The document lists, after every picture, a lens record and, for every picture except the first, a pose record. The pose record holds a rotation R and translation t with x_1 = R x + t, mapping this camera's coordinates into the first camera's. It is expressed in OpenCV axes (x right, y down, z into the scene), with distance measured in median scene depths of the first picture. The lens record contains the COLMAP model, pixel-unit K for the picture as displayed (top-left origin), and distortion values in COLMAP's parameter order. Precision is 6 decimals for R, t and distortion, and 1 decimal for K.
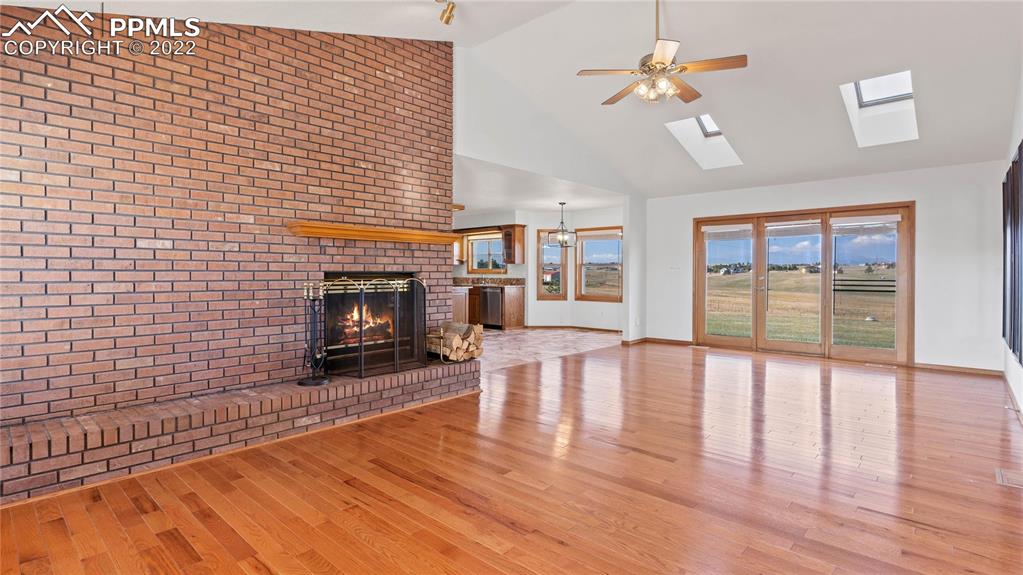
lens RADIAL K [[493.7, 0, 512.0], [0, 493.7, 283.8], [0, 0, 1]] dist [-0.004568, 0.000884]
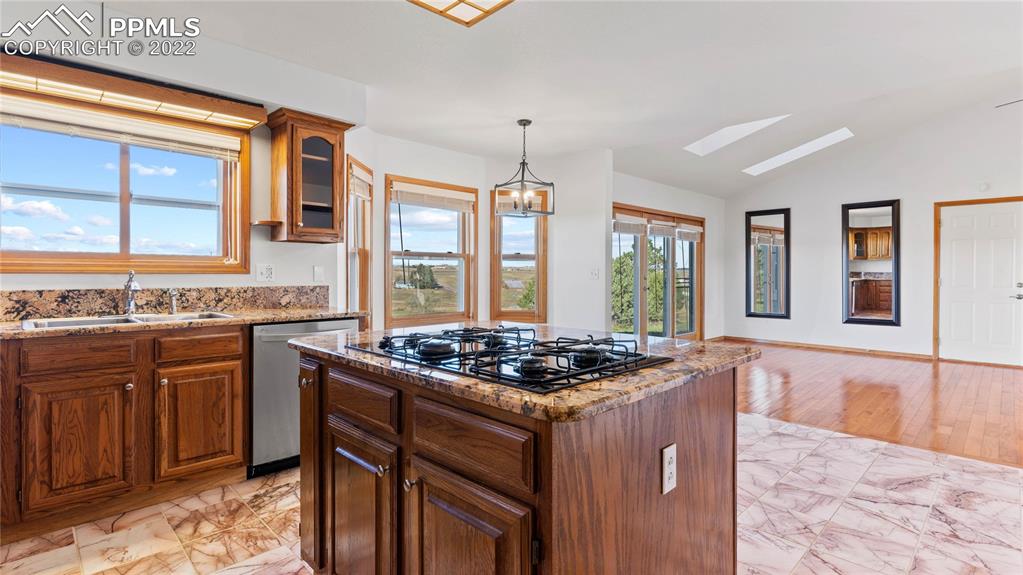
lens RADIAL K [[493.7, 0, 509.5], [0, 493.7, 283.4], [0, 0, 1]] dist [-0.004568, 0.000884]
pose [[0.044290, -0.020730, 0.998804, -0.312578], [0.011754, 0.999726, 0.020228, -0.019234], [-0.998950, 0.010844, 0.044521, 0.853247]]
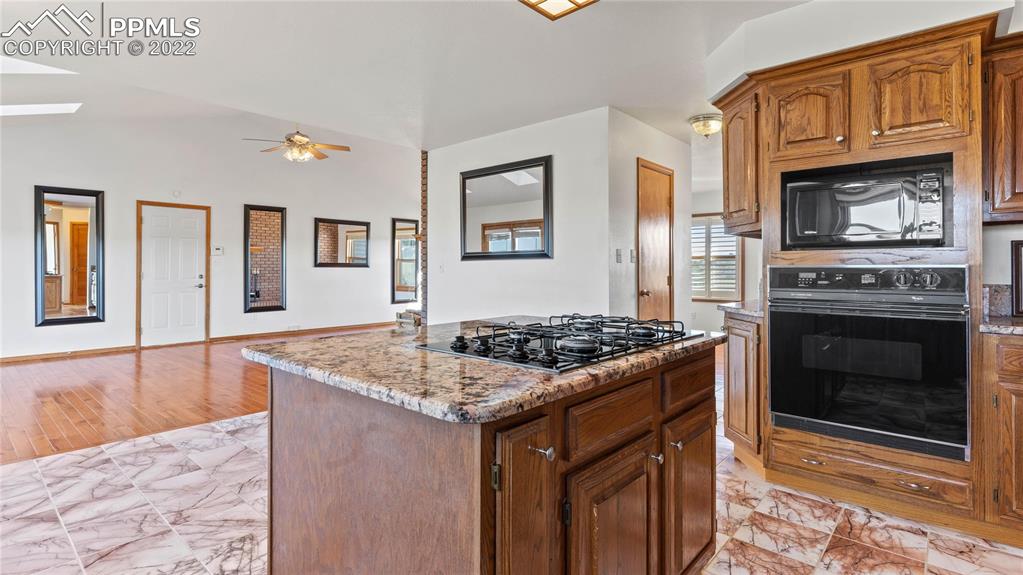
lens RADIAL K [[493.7, 0, 518.9], [0, 493.7, 263.5], [0, 0, 1]] dist [-0.004568, 0.000884]
pose [[-0.999071, -0.003201, -0.042984, -0.144272], [-0.003274, 0.999993, 0.001628, -0.020572], [0.042979, 0.001767, -0.999074, 1.023072]]
